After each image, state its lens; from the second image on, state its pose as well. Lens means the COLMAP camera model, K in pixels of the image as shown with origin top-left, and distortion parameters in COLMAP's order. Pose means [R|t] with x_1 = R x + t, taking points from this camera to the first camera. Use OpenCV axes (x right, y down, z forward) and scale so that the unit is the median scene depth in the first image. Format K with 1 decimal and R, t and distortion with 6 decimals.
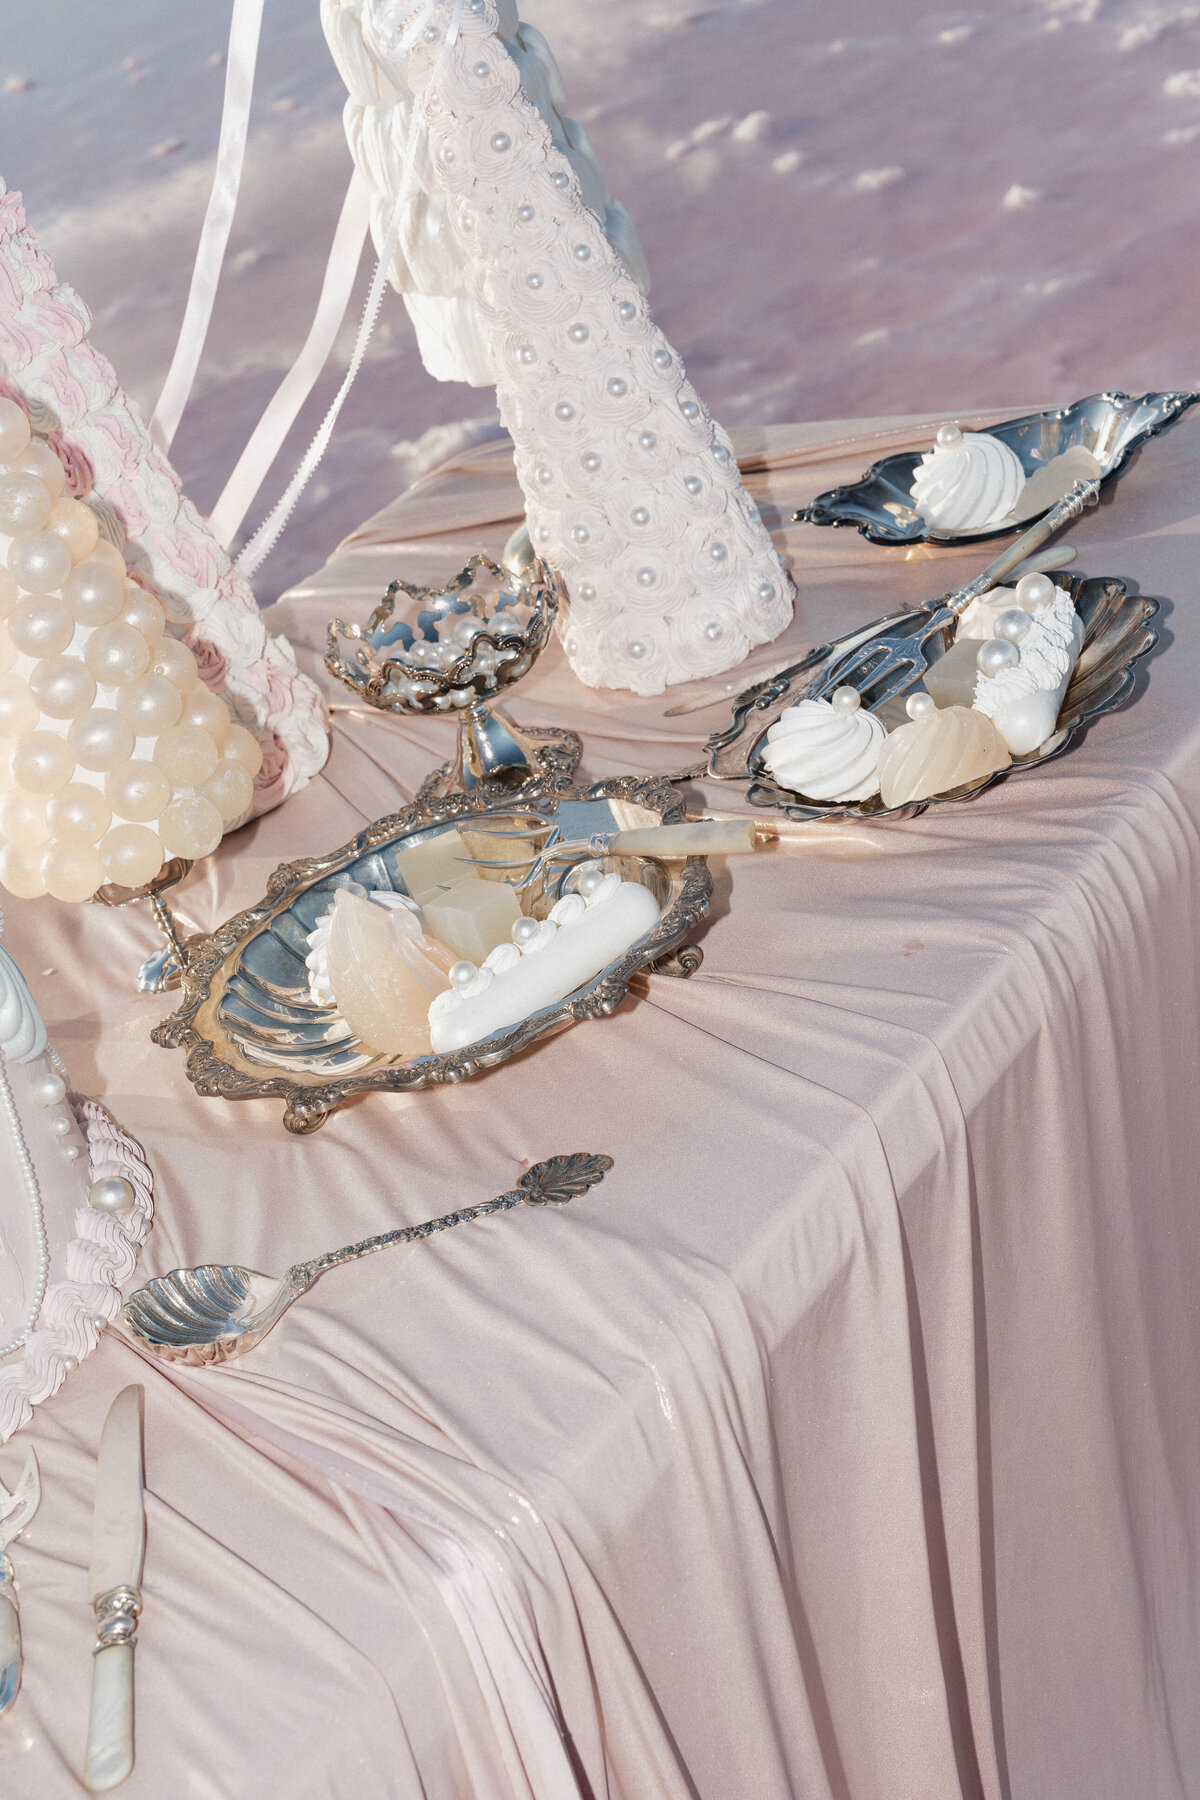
lens RADIAL K [[3453.6, 0, 600.0], [0, 3453.6, 900.0], [0, 0, 1]] dist [-0.020499, -0.078618]
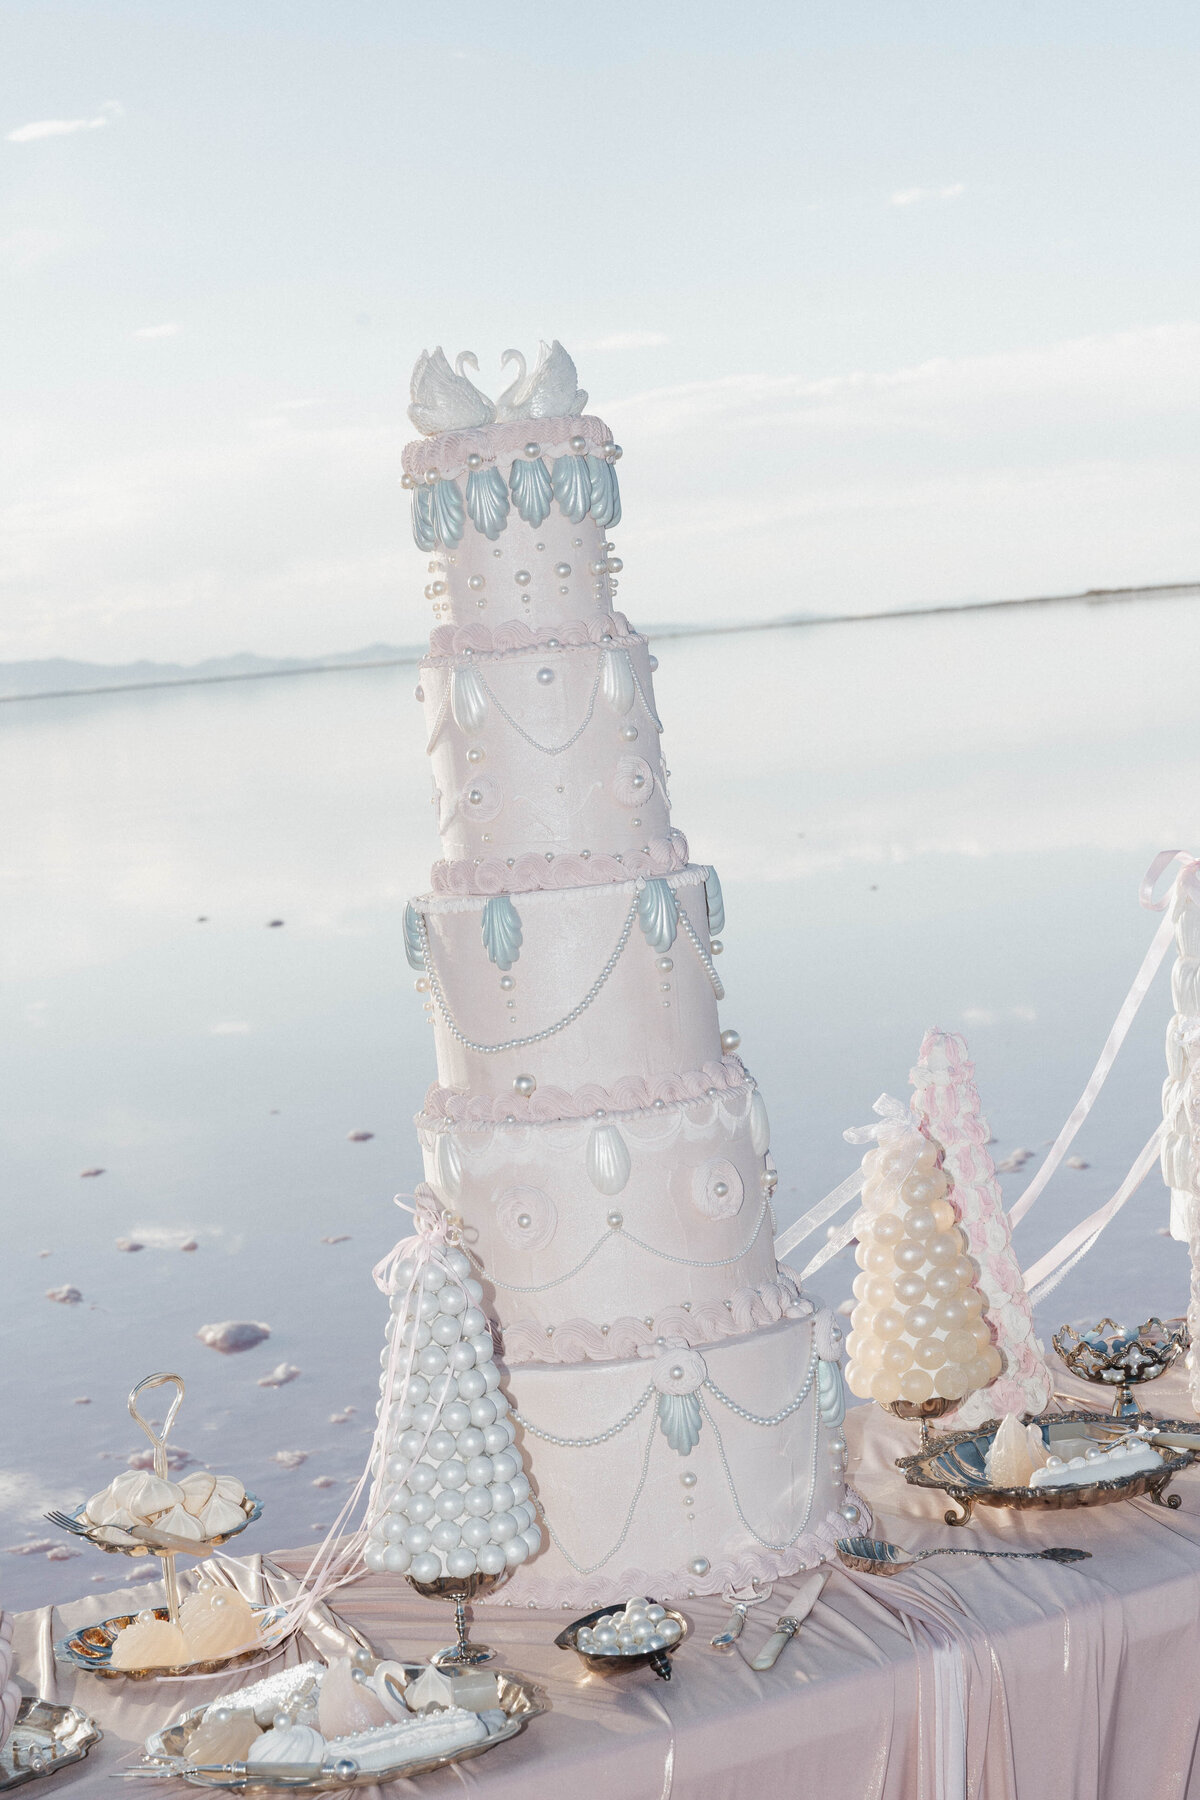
lens RADIAL K [[3453.6, 0, 600.0], [0, 3453.6, 900.0], [0, 0, 1]] dist [-0.020499, -0.078618]
pose [[0.911703, 0.252936, -0.323761, 0.254244], [-0.344114, 0.900639, -0.265396, 0.312877], [0.224464, 0.353373, 0.908154, -0.861418]]
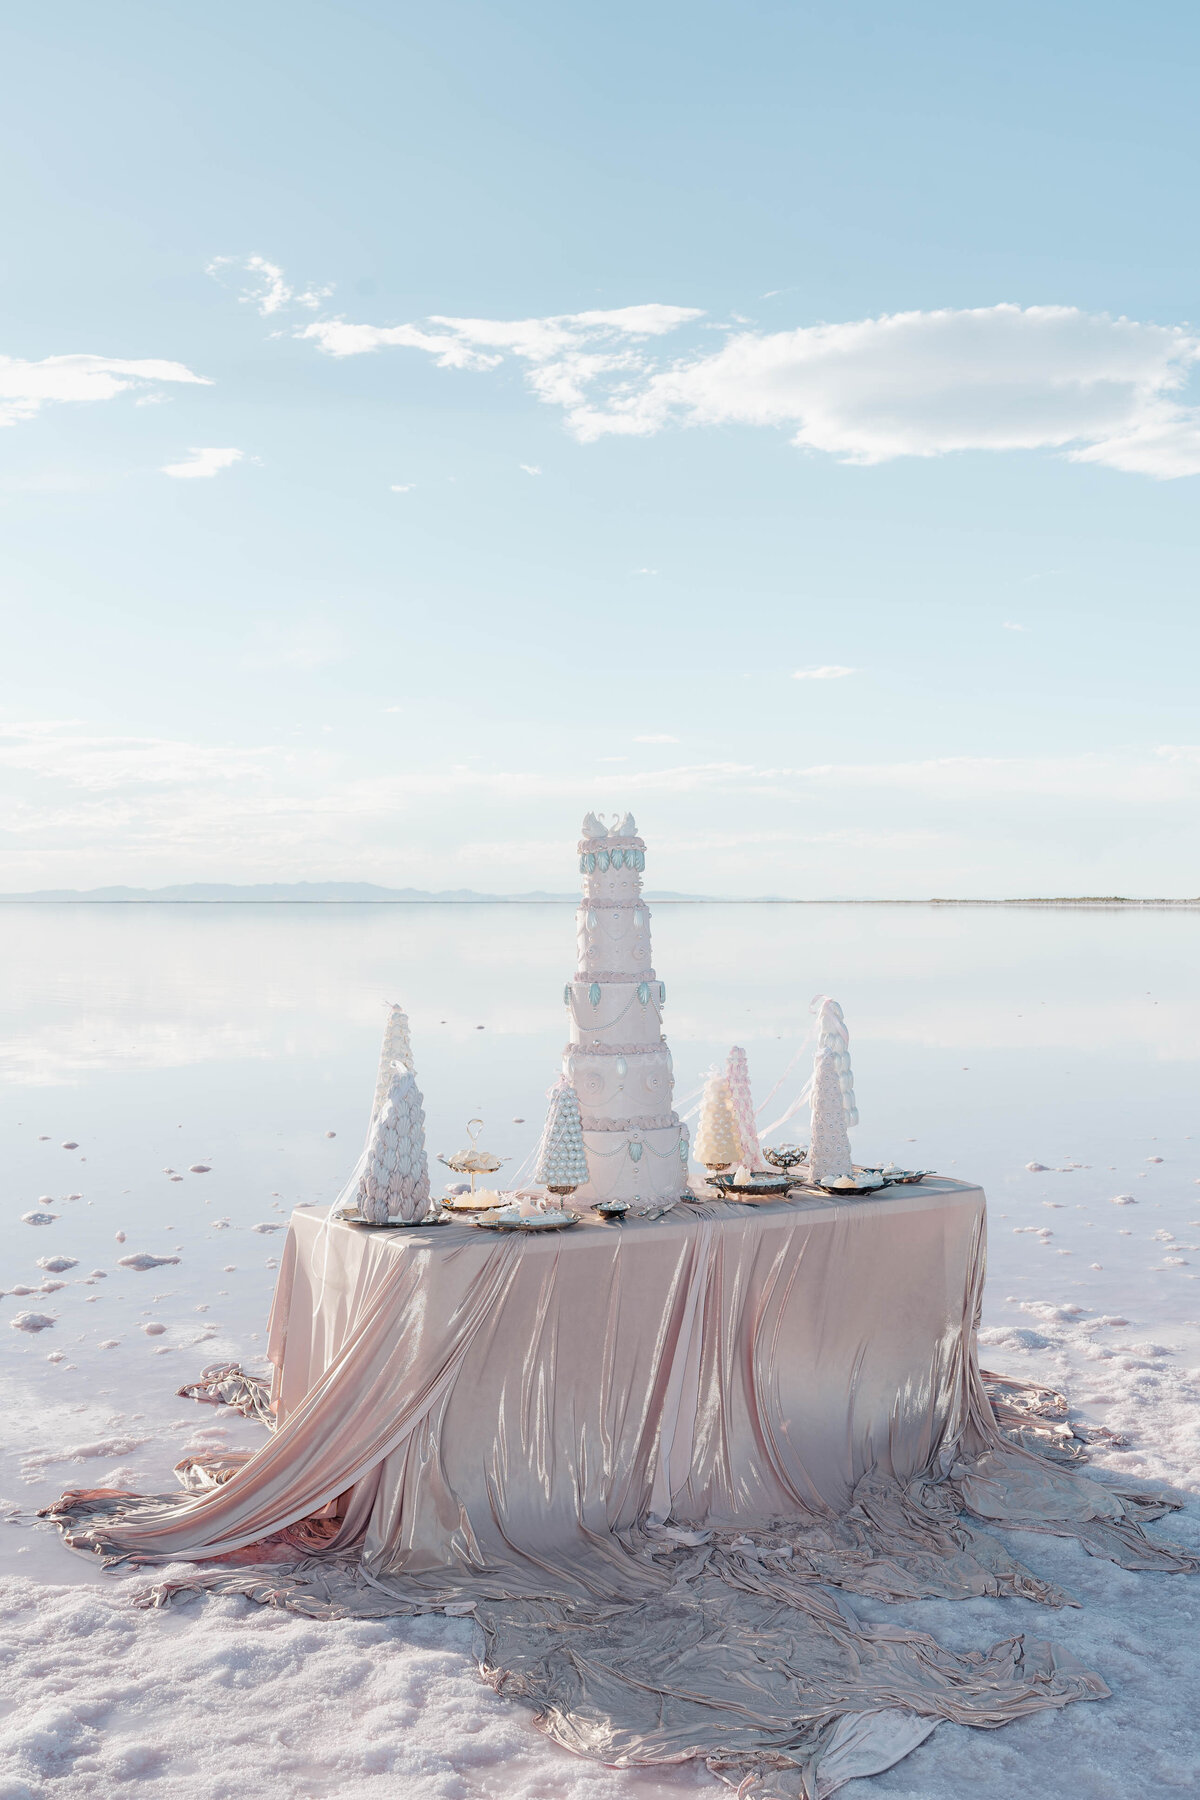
lens RADIAL K [[1877.4, 0, 600.0], [0, 1877.4, 900.0], [0, 0, 1]] dist [-0.000260, -0.000100]
pose [[0.875825, 0.313125, -0.367265, 0.724429], [-0.435053, 0.841665, -0.319889, 0.721757], [0.208949, 0.439946, 0.873377, -2.003758]]
